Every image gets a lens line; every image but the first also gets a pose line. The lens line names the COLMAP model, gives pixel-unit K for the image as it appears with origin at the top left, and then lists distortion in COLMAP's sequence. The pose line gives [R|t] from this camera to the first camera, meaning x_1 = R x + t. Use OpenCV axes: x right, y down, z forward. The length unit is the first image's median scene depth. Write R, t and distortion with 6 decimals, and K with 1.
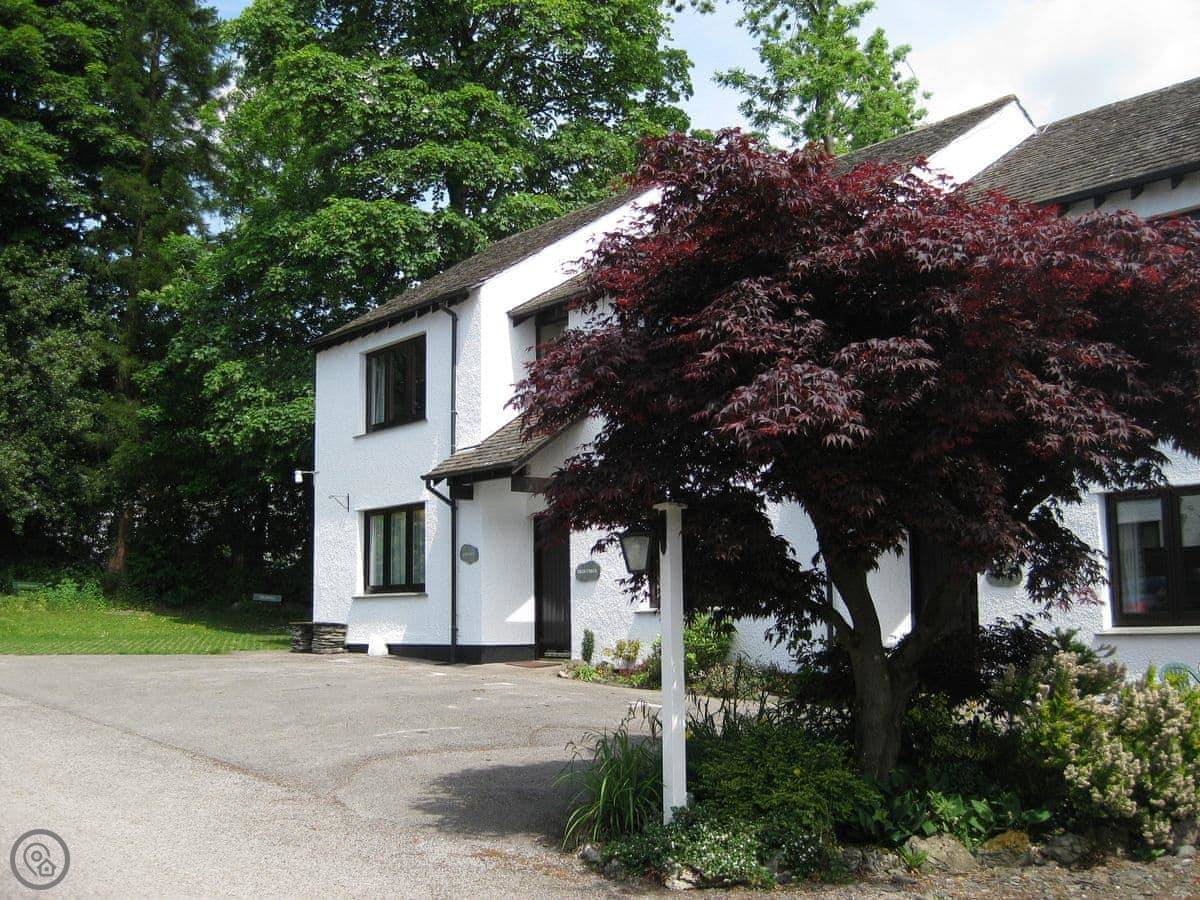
lens RADIAL K [[1186.2, 0, 600.0], [0, 1186.2, 450.0], [0, 0, 1]] dist [-0.087872, 0.026217]
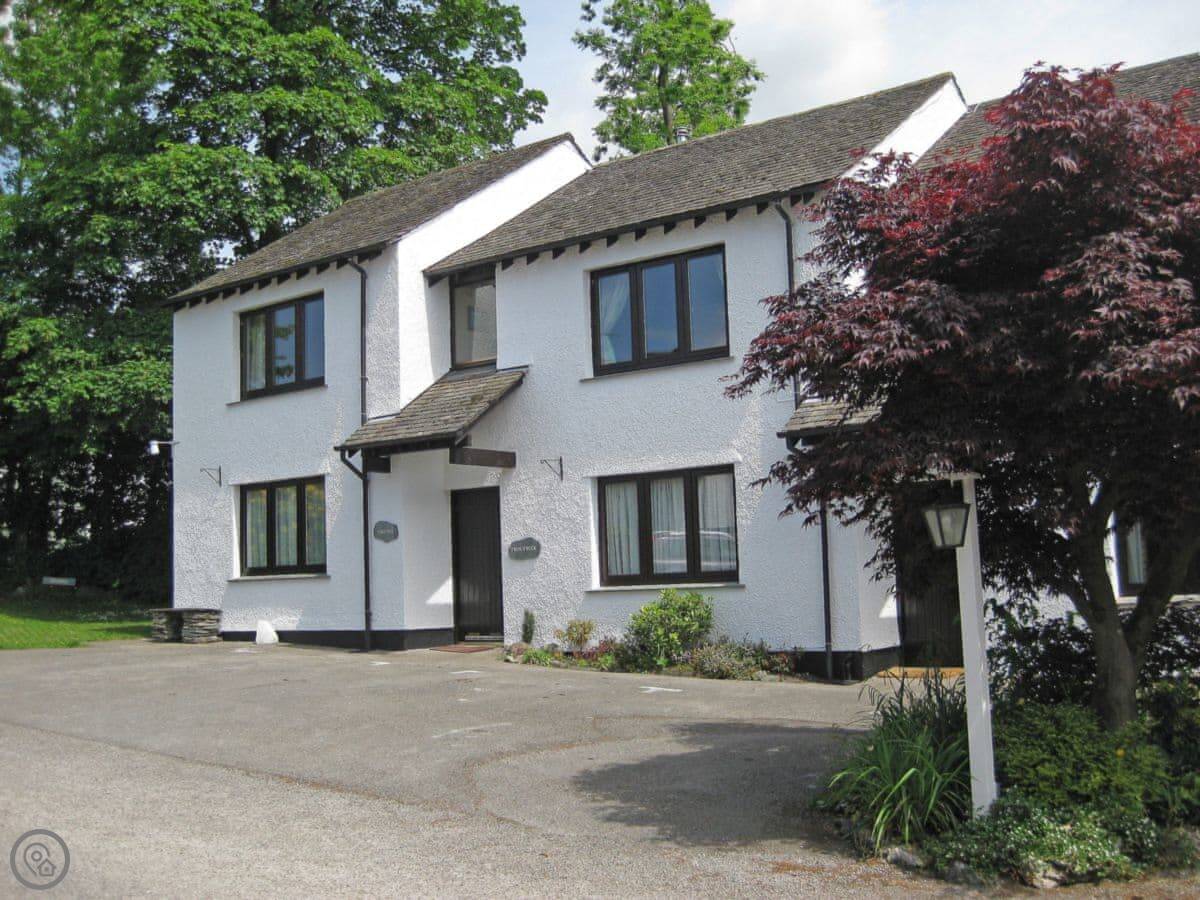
lens RADIAL K [[1213.5, 0, 601.7], [0, 1213.5, 423.9], [0, 0, 1]] dist [-0.156686, 0.231908]
pose [[0.978125, 0.006063, 0.207929, -0.121081], [-0.006407, 0.999979, 0.000980, 0.001552], [-0.207919, -0.002291, 0.978143, 0.038793]]
